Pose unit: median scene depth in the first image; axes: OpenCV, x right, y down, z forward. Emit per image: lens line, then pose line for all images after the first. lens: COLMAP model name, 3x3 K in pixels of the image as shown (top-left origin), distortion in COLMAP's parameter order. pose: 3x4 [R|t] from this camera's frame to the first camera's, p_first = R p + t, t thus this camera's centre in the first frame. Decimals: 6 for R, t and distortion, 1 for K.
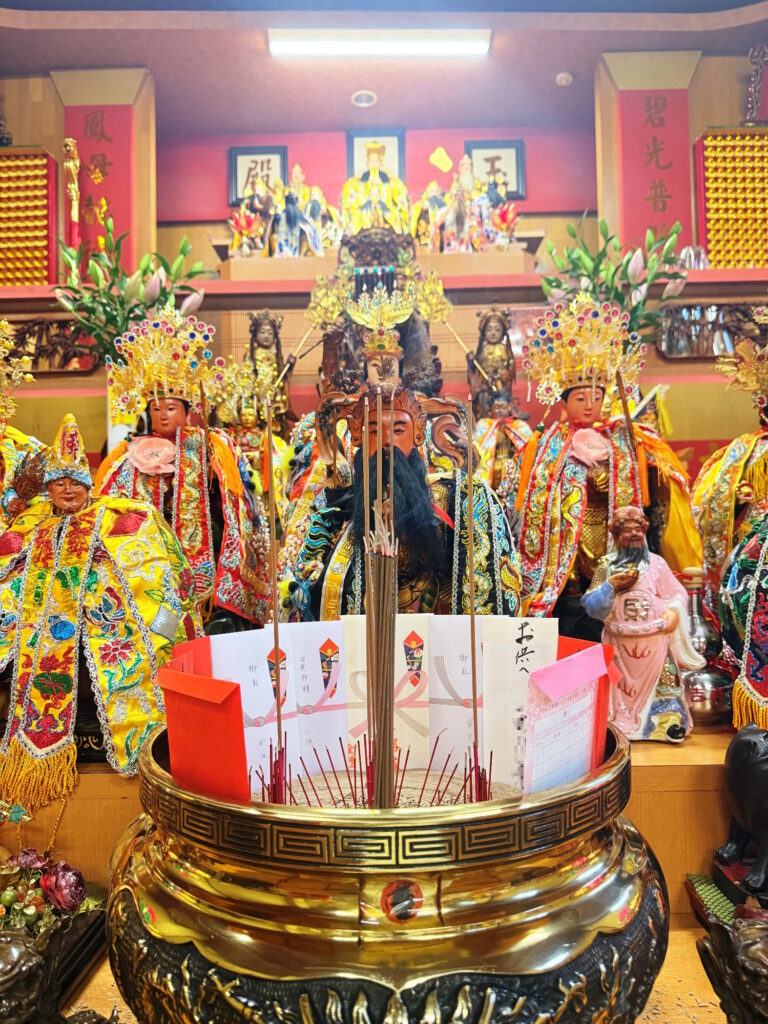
lens RADIAL K [[727.5, 0, 380.6], [0, 727.5, 513.7], [0, 0, 1]] dist [0.101443, -0.179274]
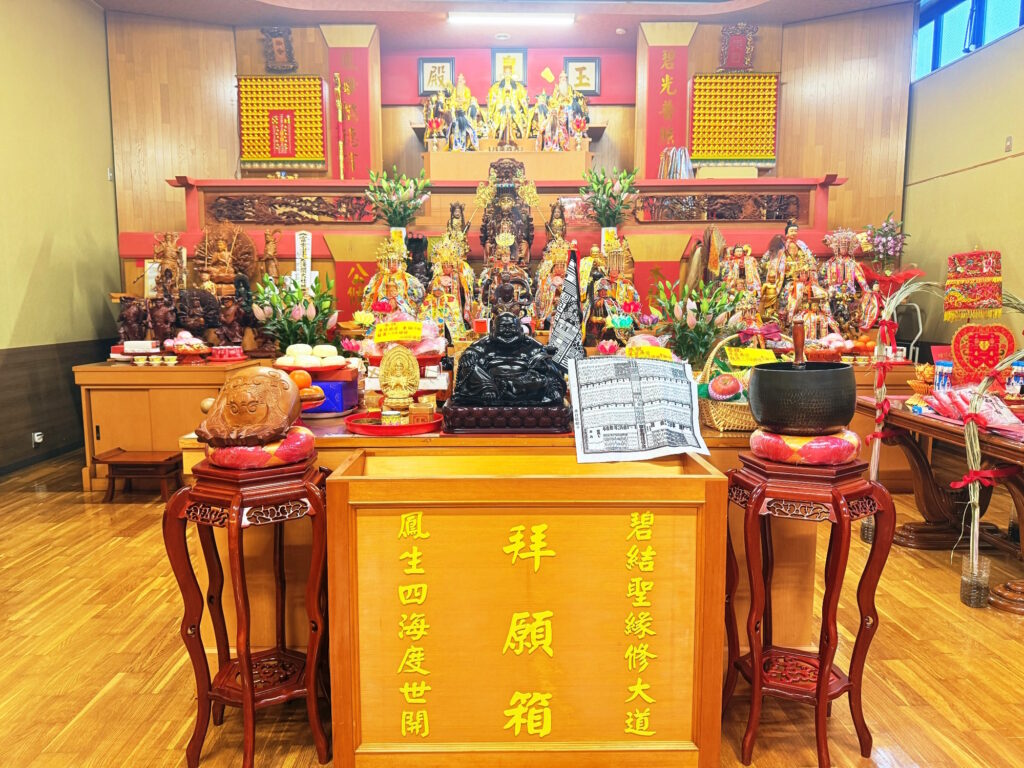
lens RADIAL K [[745.4, 0, 515.4], [0, 745.4, 382.6], [0, 0, 1]] dist [0.056747, -0.072099]
pose [[0.999807, 0.018905, 0.005331, 0.014803], [-0.019471, 0.989640, 0.142244, -0.036045], [-0.002587, -0.142321, 0.989817, -0.925800]]
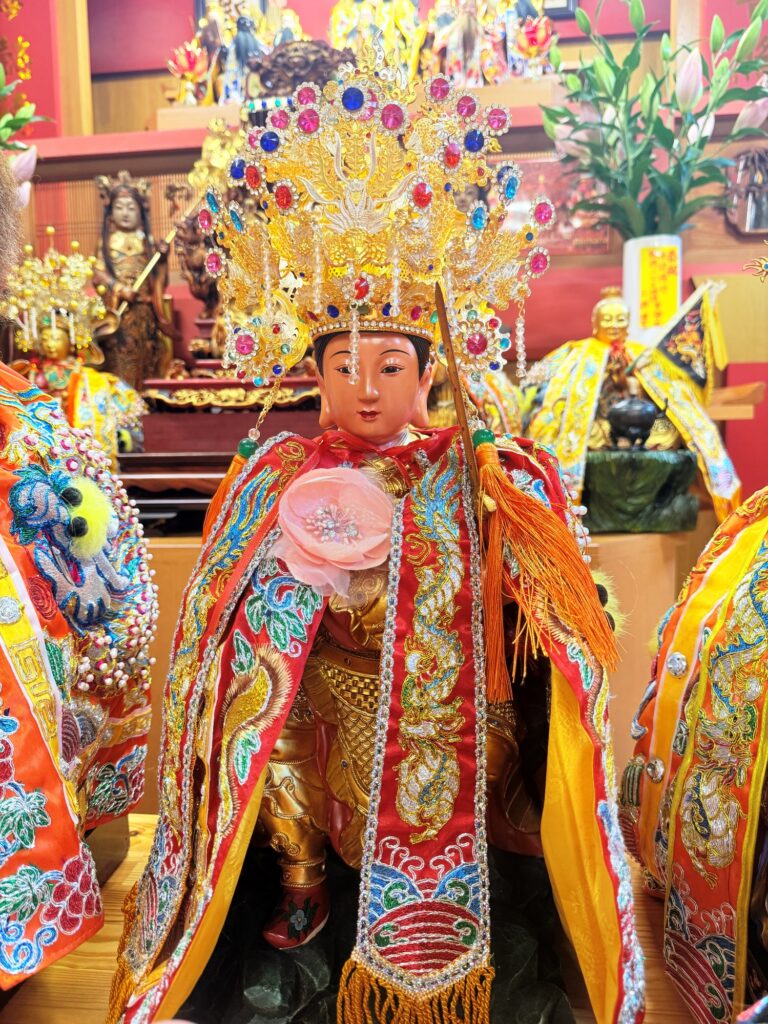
lens RADIAL K [[740.1, 0, 384.0], [0, 740.1, 512.0], [0, 0, 1]] dist [-0.002699, 0.000489]
pose [[0.994850, 0.014459, -0.100318, 0.103787], [0.000018, 0.989747, 0.142830, -0.044050], [0.101355, -0.142097, 0.984650, 0.206078]]
